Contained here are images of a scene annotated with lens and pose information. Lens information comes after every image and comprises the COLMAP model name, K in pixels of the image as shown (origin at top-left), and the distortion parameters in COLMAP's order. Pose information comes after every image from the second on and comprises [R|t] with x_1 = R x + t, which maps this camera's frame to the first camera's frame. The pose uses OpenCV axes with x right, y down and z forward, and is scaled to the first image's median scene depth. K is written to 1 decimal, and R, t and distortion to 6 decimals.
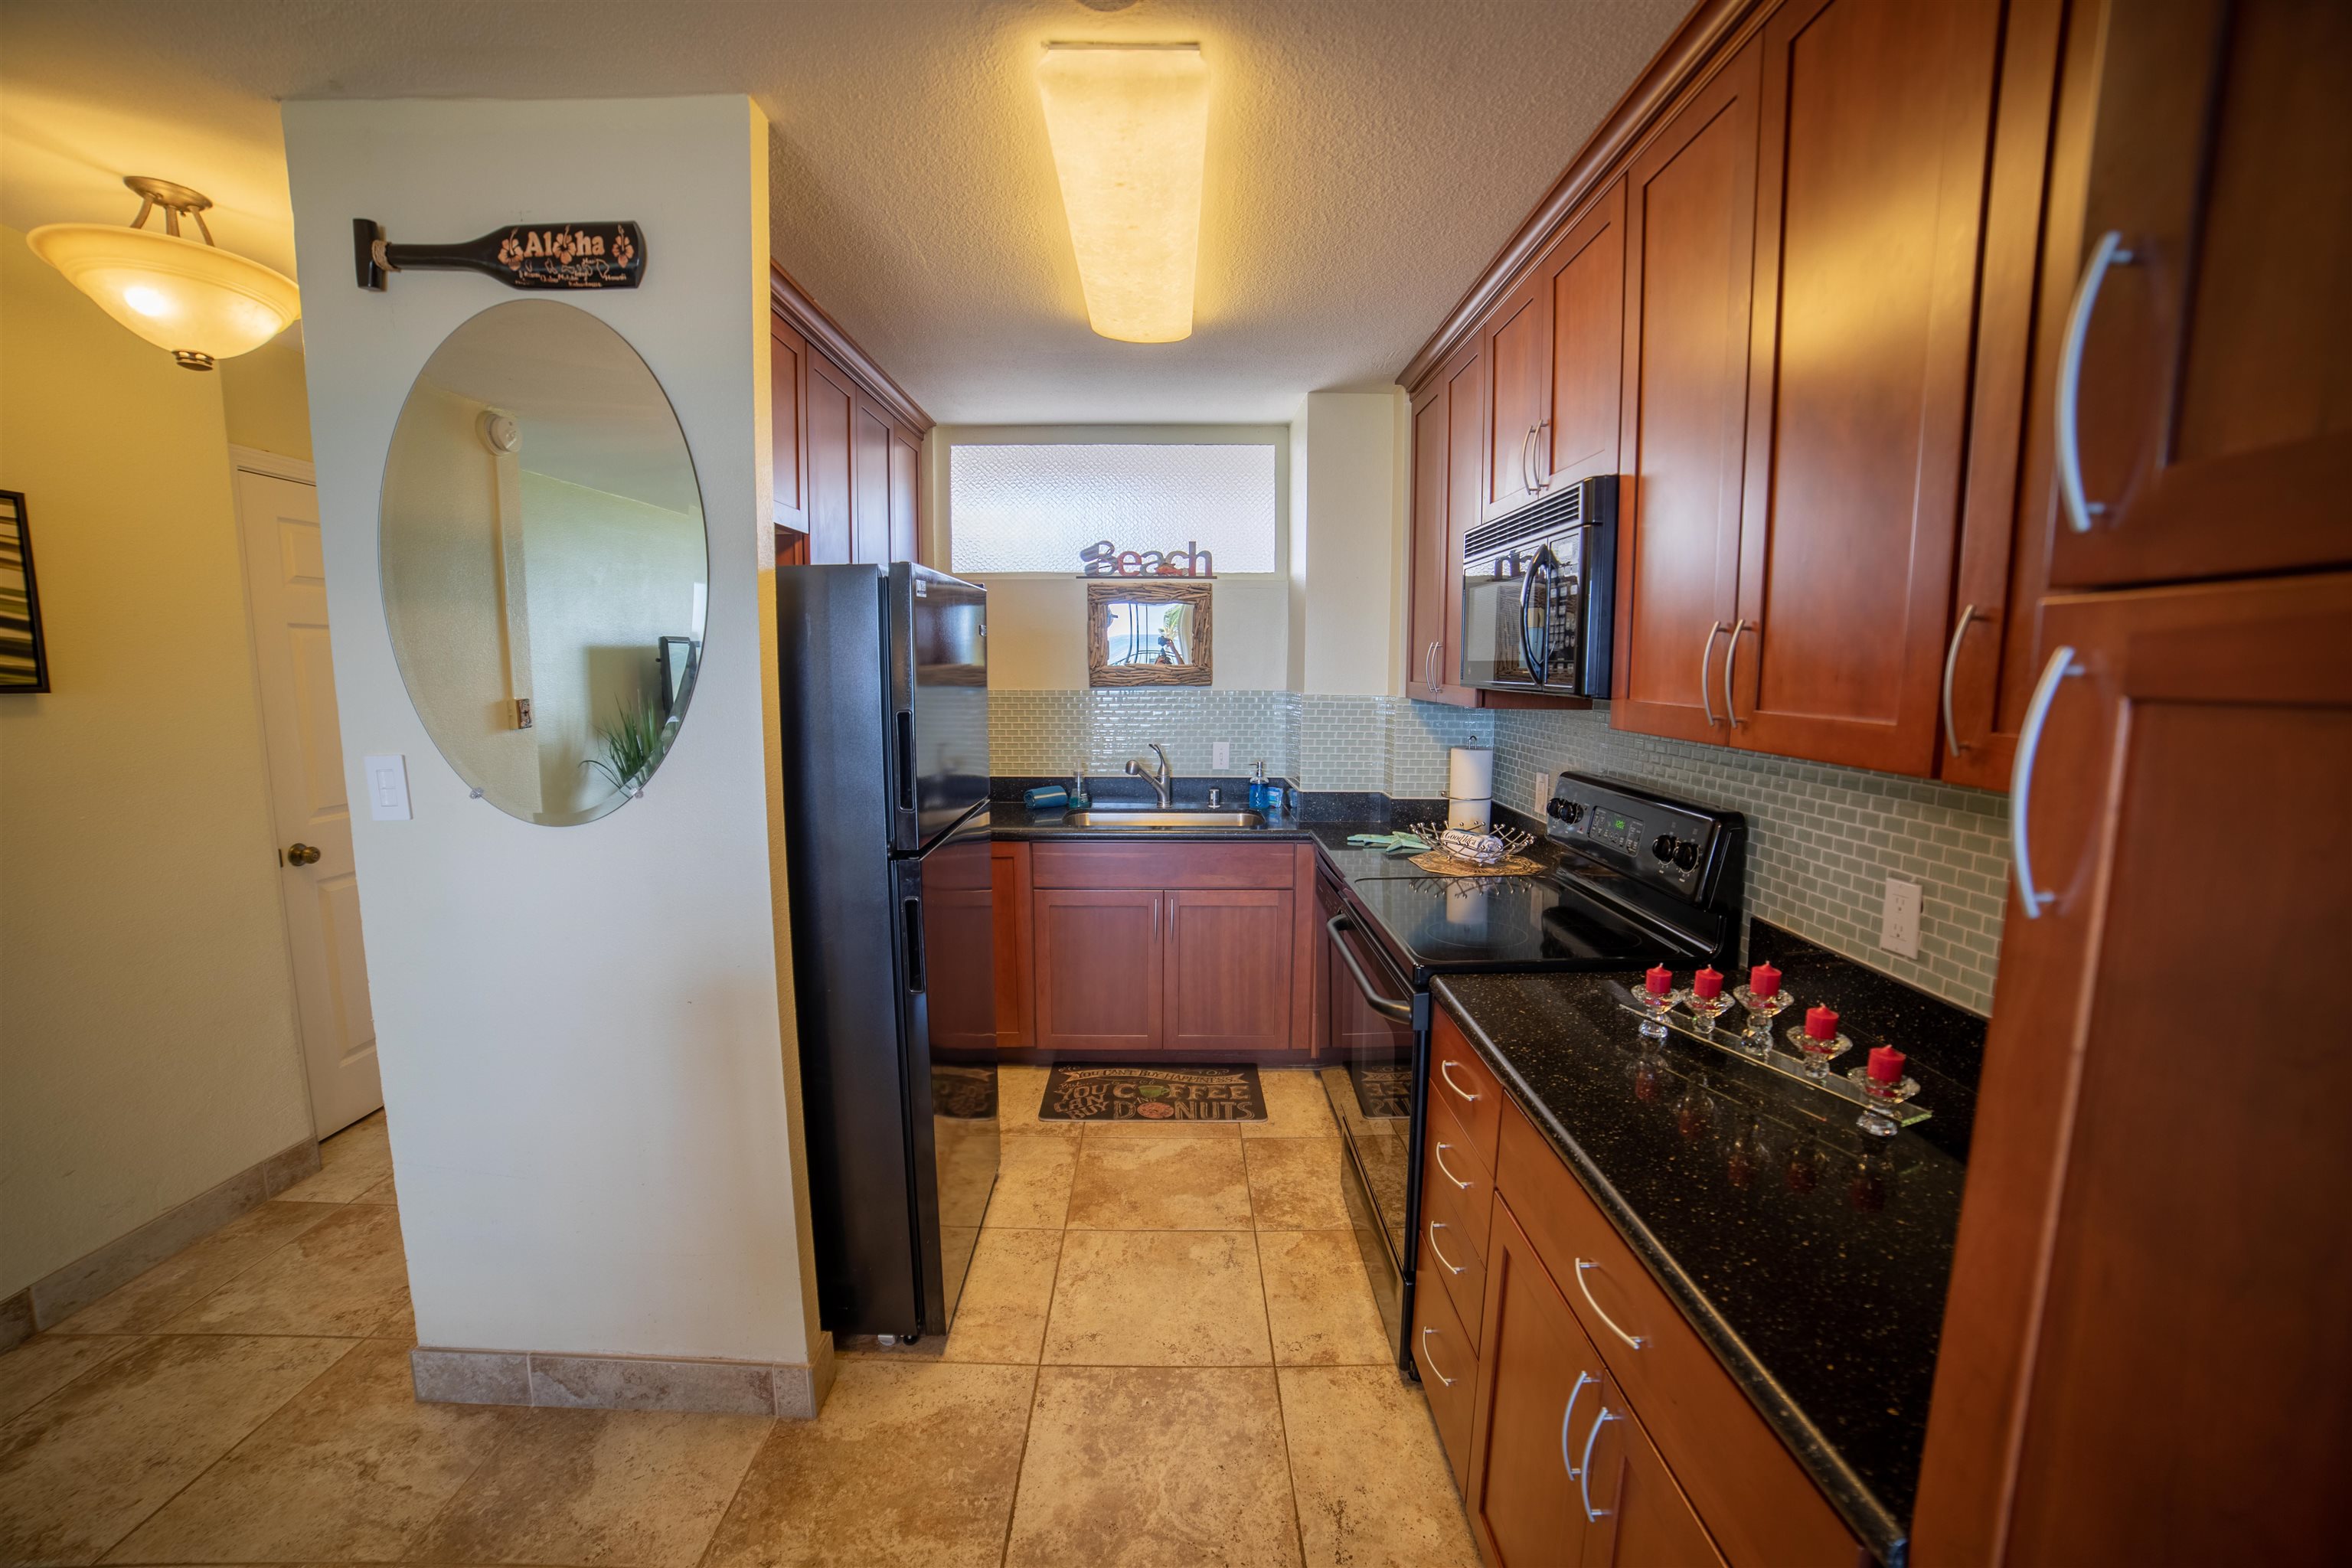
lens RADIAL K [[991.3, 0, 1164.8], [0, 991.3, 792.9], [0, 0, 1]] dist [-0.051278, 0.006522]
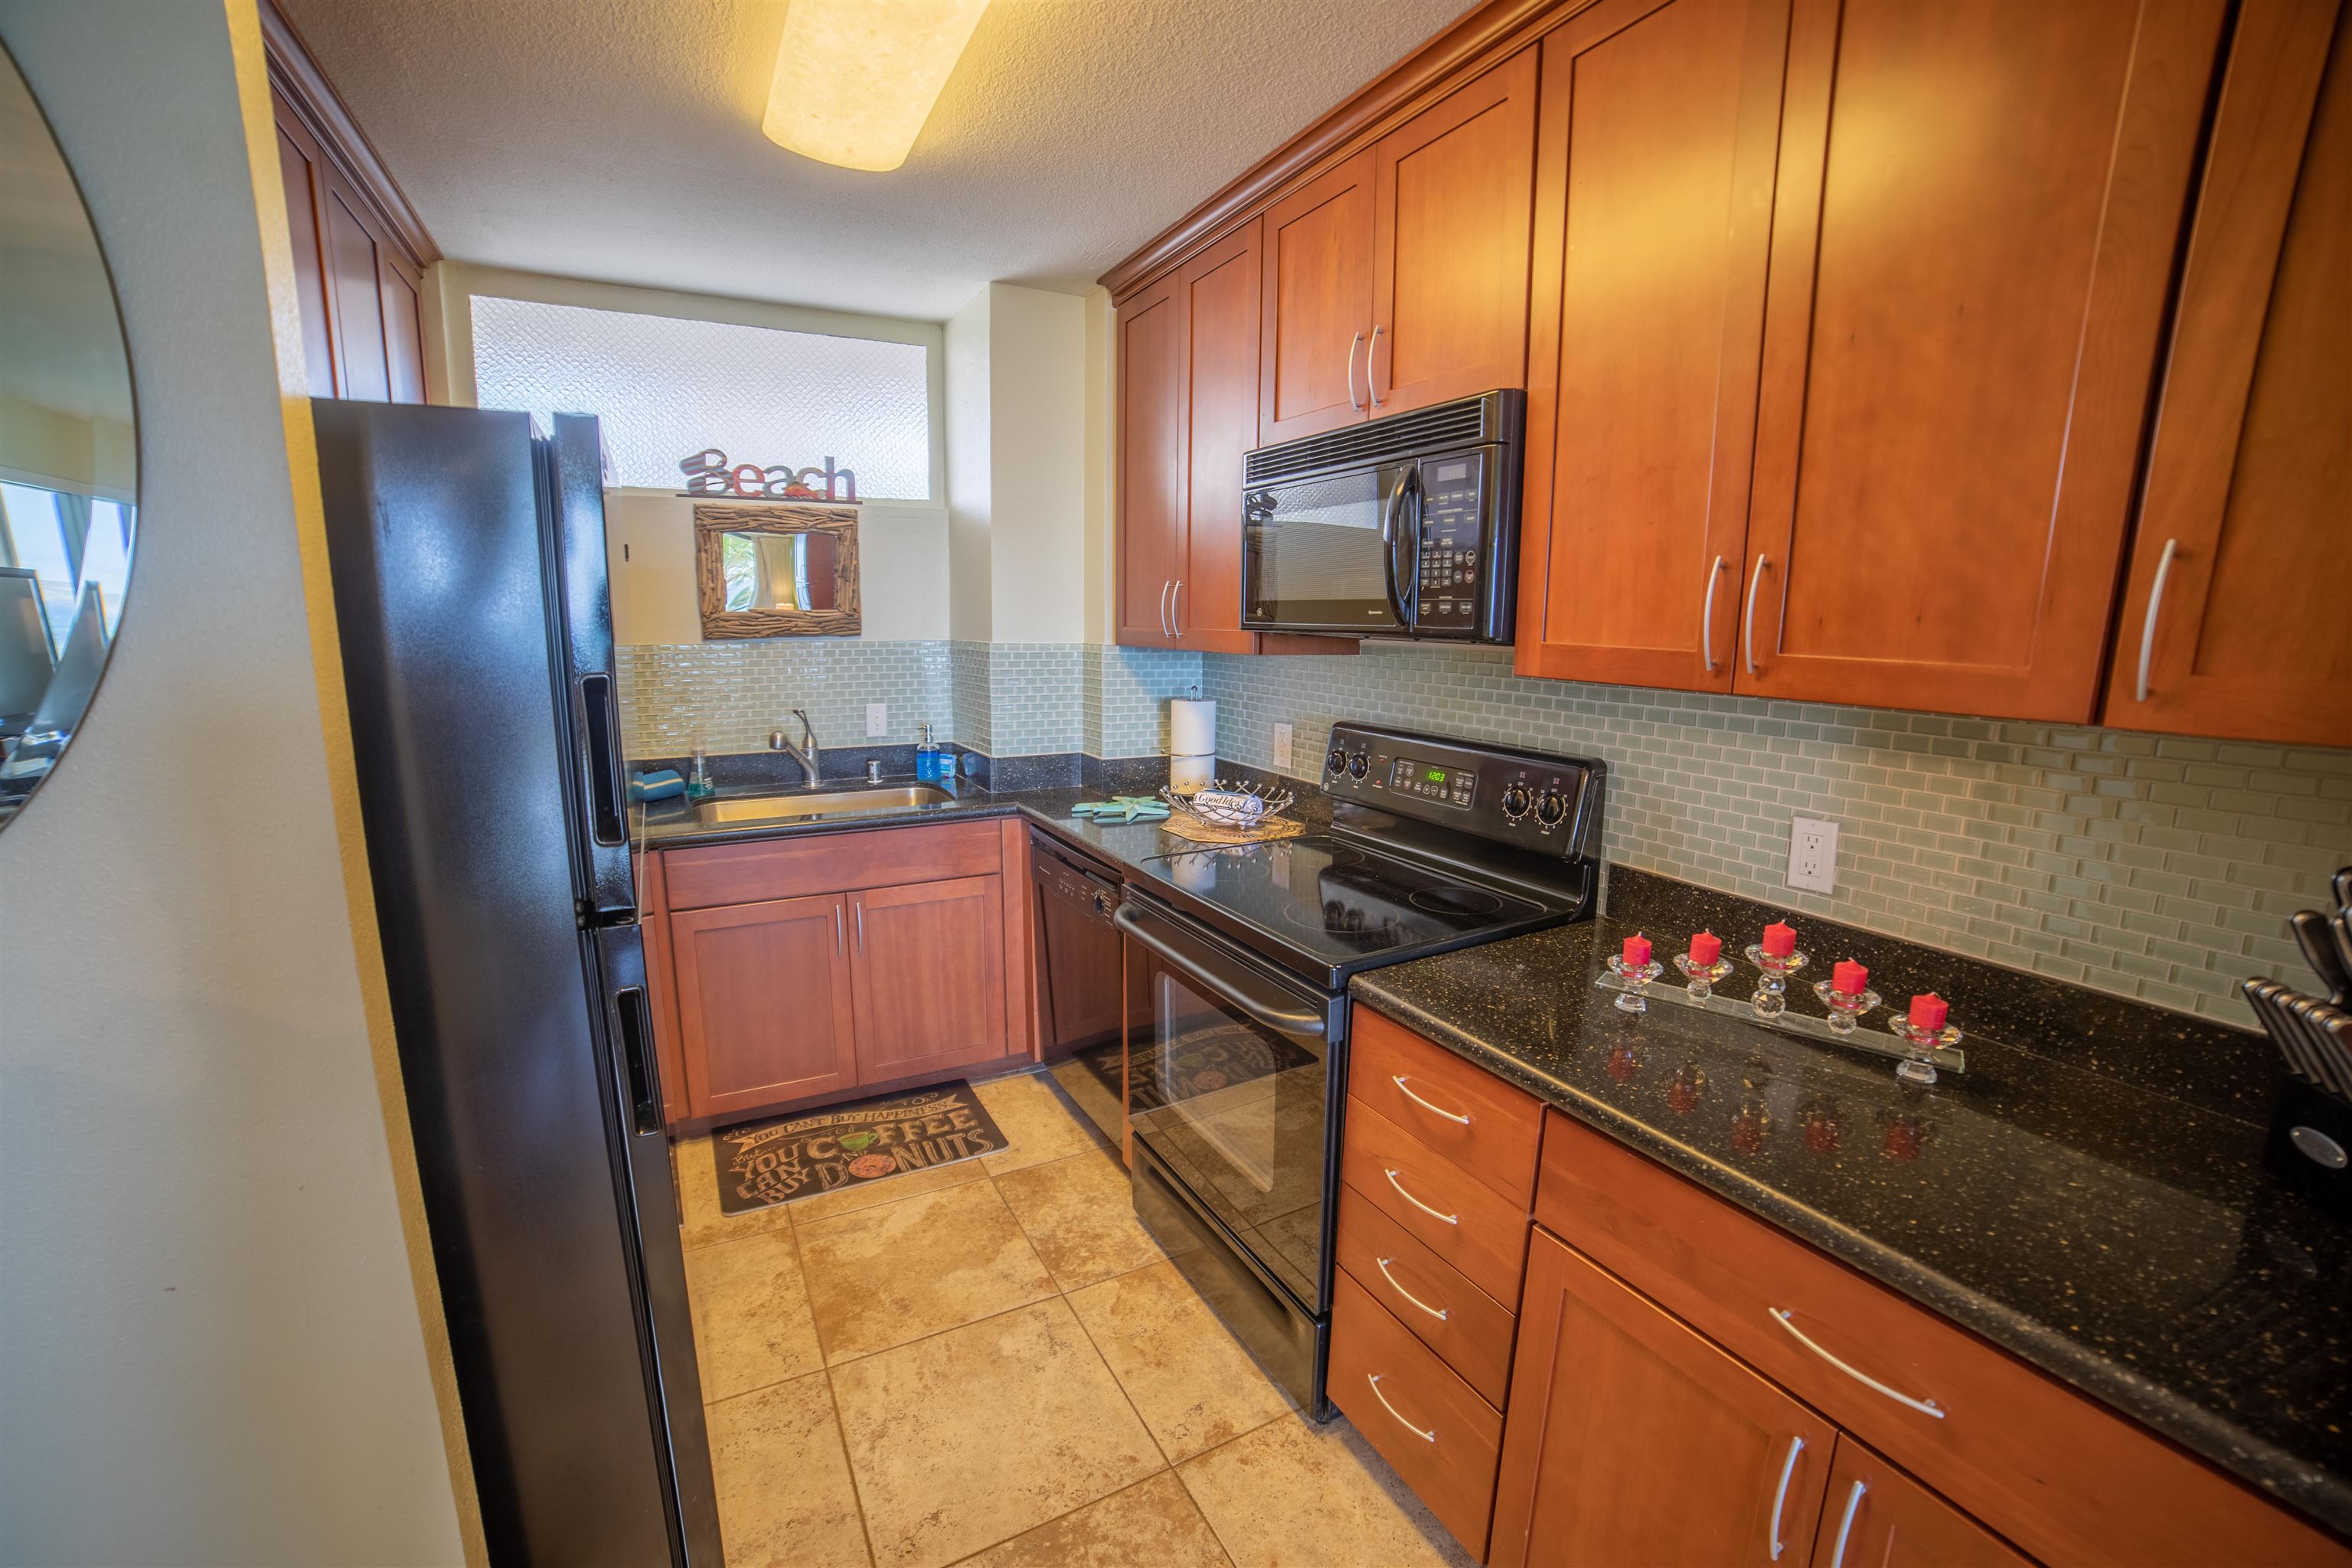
lens RADIAL K [[991.3, 0, 1187.4], [0, 991.3, 789.6], [0, 0, 1]] dist [-0.051278, 0.006522]
pose [[0.880724, -0.078137, 0.467140, -0.135355], [0.057018, 0.996616, 0.059201, -0.017653], [-0.470185, -0.025505, 0.882199, 0.185214]]
